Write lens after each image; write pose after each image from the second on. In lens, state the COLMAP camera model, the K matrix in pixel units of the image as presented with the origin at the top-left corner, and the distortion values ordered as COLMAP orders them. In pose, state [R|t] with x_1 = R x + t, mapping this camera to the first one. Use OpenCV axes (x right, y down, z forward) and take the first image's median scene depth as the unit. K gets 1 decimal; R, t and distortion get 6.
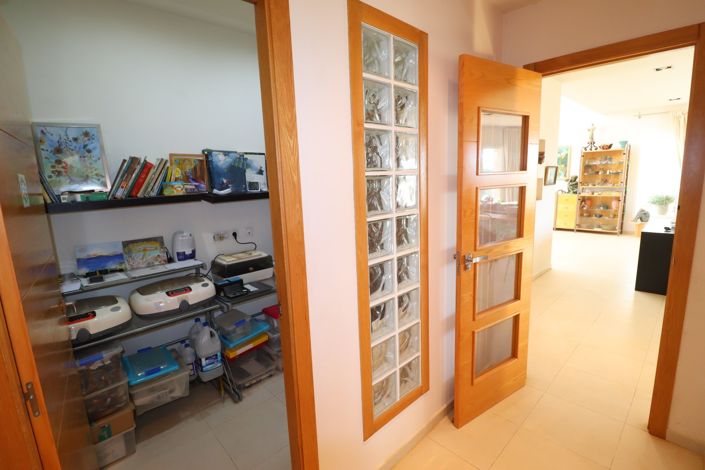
lens RADIAL K [[327.6, 0, 354.7], [0, 327.6, 232.0], [0, 0, 1]] dist [0.001947, -0.013530]
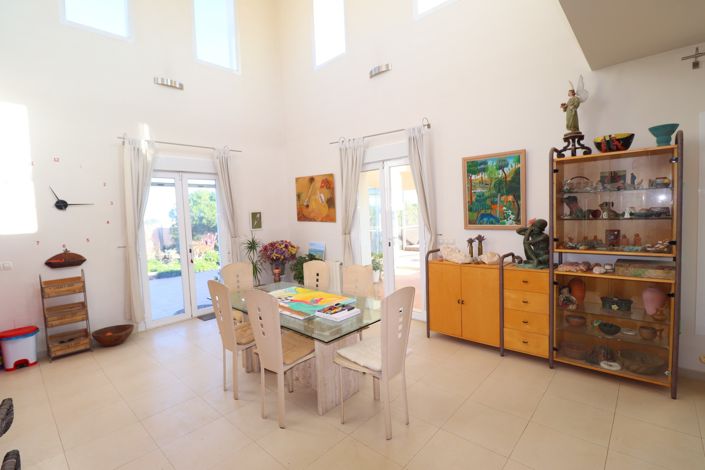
lens RADIAL K [[326.6, 0, 352.8], [0, 326.6, 231.8], [0, 0, 1]] dist [0.002378, -0.013475]
pose [[0.998035, -0.007814, 0.062171, 0.431866], [0.014649, 0.993795, -0.110260, -0.121233], [-0.060923, 0.110954, 0.991956, 0.634085]]
